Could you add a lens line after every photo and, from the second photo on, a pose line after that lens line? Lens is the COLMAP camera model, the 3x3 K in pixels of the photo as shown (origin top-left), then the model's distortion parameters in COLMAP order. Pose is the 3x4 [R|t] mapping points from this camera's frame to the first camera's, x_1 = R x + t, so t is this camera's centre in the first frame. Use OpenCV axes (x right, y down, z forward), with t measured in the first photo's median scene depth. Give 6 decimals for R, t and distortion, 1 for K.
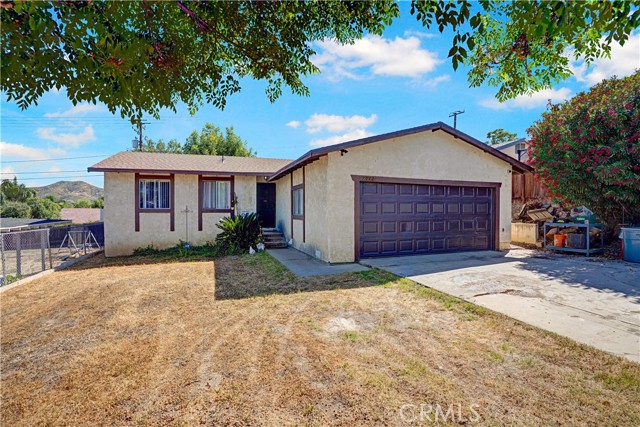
lens RADIAL K [[320.2, 0, 320.0], [0, 320.2, 213.5], [0, 0, 1]] dist [-0.045786, 0.000076]
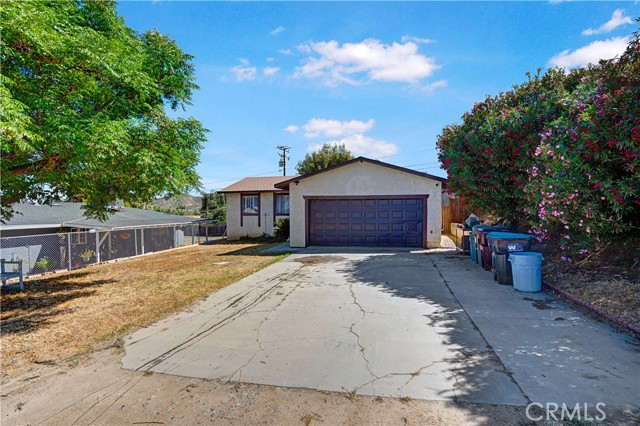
lens RADIAL K [[313.2, 0, 320.0], [0, 313.2, 213.0], [0, 0, 1]] dist [-0.001035, 0.000047]
pose [[0.848409, 0.001170, -0.529339, 0.747212], [0.000971, 0.999992, 0.003767, -0.025065], [0.529340, -0.003710, 0.848402, -0.257422]]
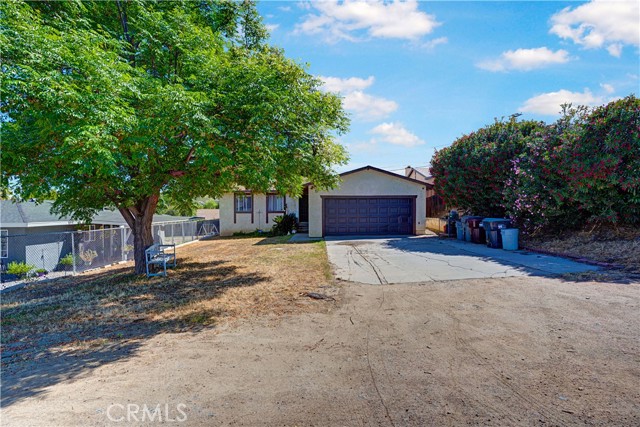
lens RADIAL K [[320.8, 0, 320.0], [0, 320.8, 213.5], [0, 0, 1]] dist [-0.001062, -0.000114]
pose [[0.949992, -0.003971, -0.312249, 0.530160], [0.006115, 0.999964, 0.005888, -0.010826], [0.312214, -0.007503, 0.949982, -0.700071]]
